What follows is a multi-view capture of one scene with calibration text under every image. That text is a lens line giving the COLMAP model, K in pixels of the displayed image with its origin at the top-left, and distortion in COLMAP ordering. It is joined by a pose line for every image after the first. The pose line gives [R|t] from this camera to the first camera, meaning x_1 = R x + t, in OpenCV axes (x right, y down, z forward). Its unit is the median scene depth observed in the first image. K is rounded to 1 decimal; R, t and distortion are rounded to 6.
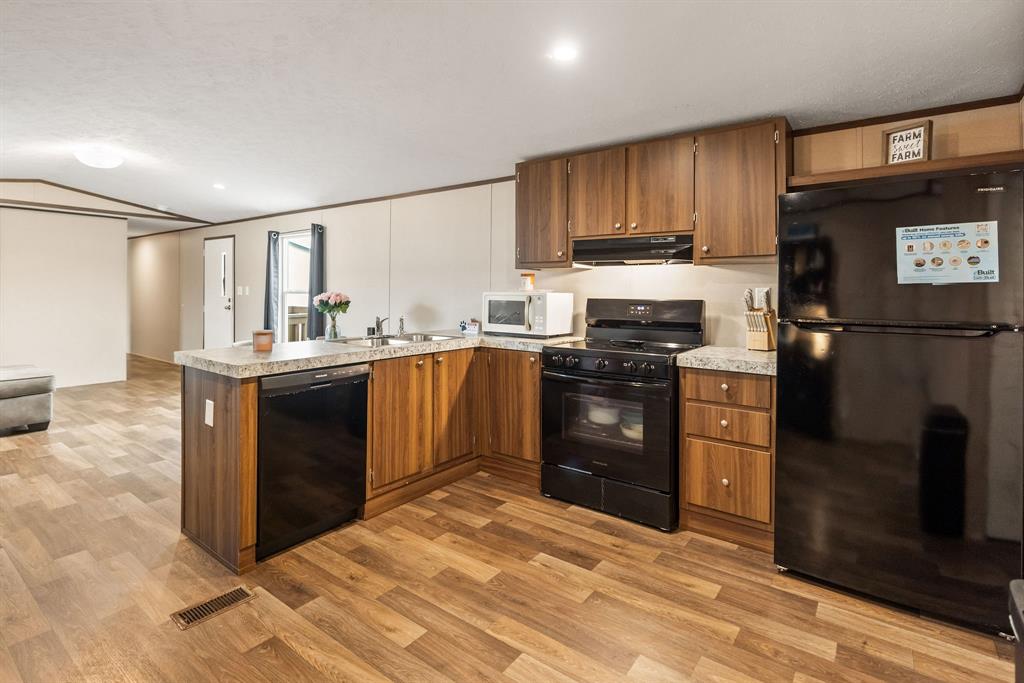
lens RADIAL K [[515.0, 0, 473.6], [0, 515.0, 284.0], [0, 0, 1]] dist [-0.006540, -0.001619]
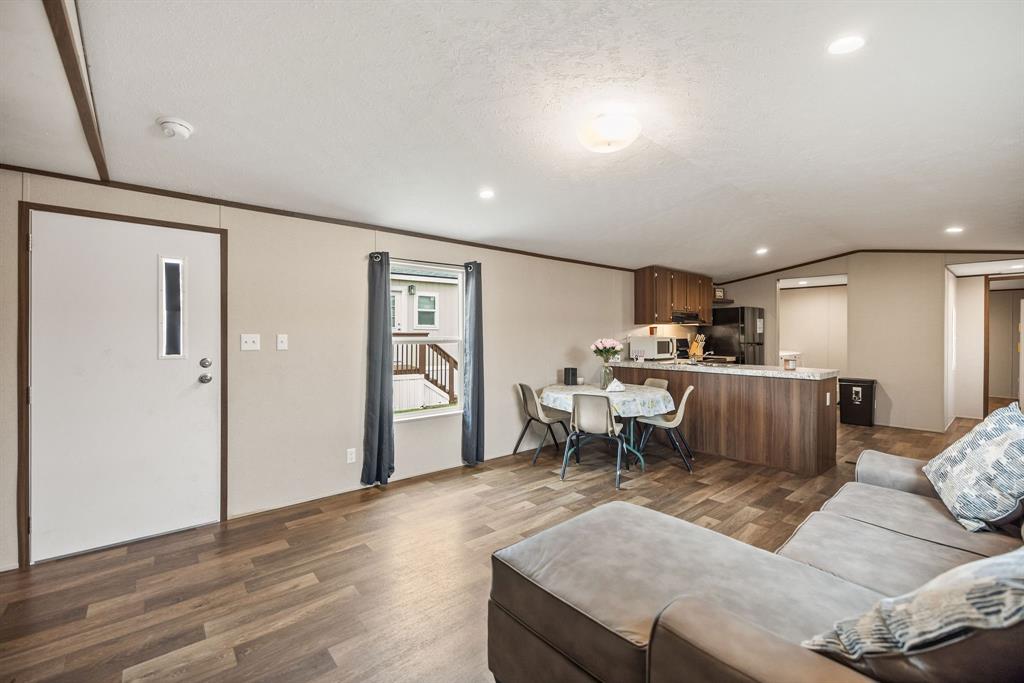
lens RADIAL K [[425.7, 0, 508.1], [0, 425.7, 337.9], [0, 0, 1]] dist [-0.002454, 0.000029]
pose [[0.197667, -0.015652, 0.980144, -0.961966], [-0.008136, 0.999812, 0.017607, -0.002183], [-0.980235, -0.011455, 0.197503, 0.768307]]
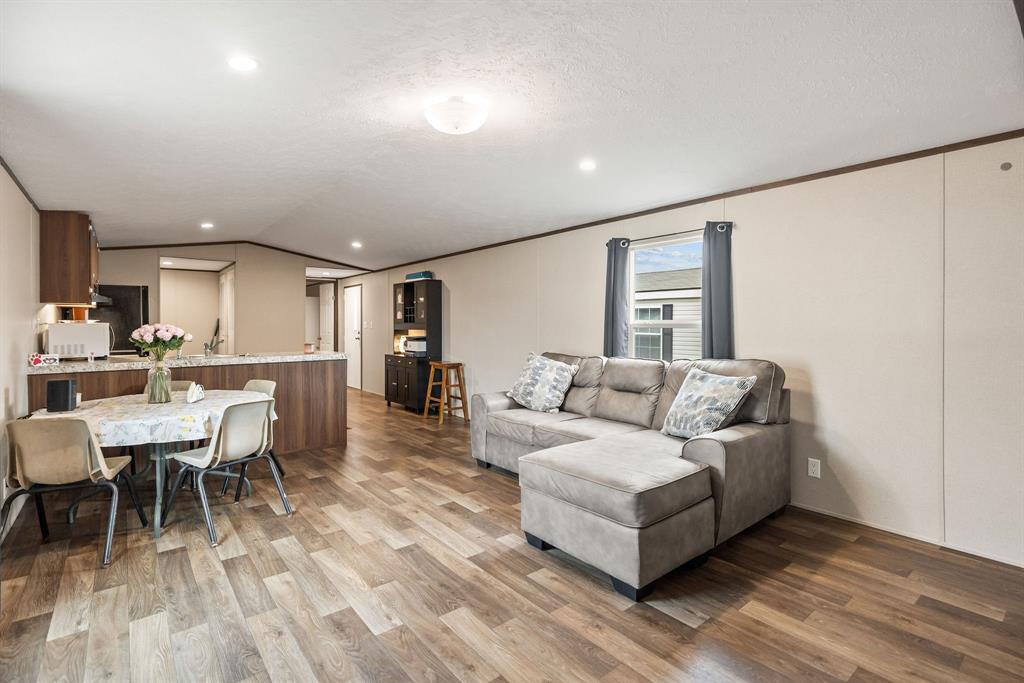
lens RADIAL K [[483.6, 0, 505.4], [0, 483.6, 327.0], [0, 0, 1]] dist [-0.001791, -0.000330]
pose [[-0.974016, -0.005630, 0.226408, -0.516147], [-0.006250, 0.999978, -0.002020, 0.023731], [-0.226392, -0.003382, -0.974030, 1.484939]]
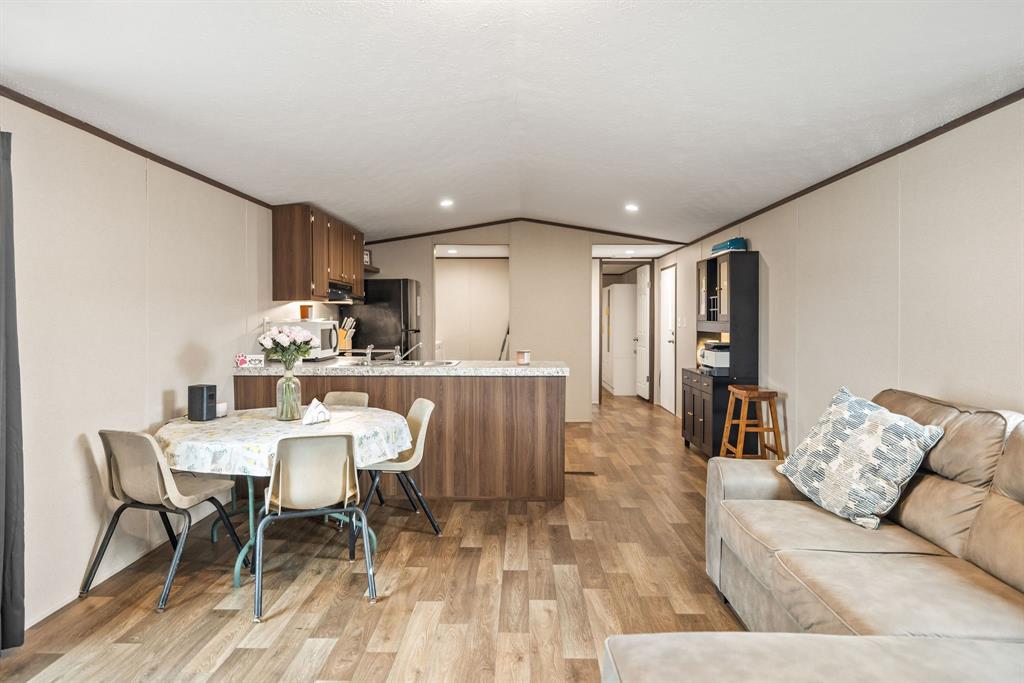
lens RADIAL K [[630.3, 0, 508.7], [0, 630.3, 325.0], [0, 0, 1]] dist [-0.006147, 0.002315]
pose [[-0.606480, -0.017050, 0.794916, -0.674708], [-0.012995, 0.999849, 0.011531, 0.002778], [-0.794992, -0.003337, -0.606610, 1.062981]]
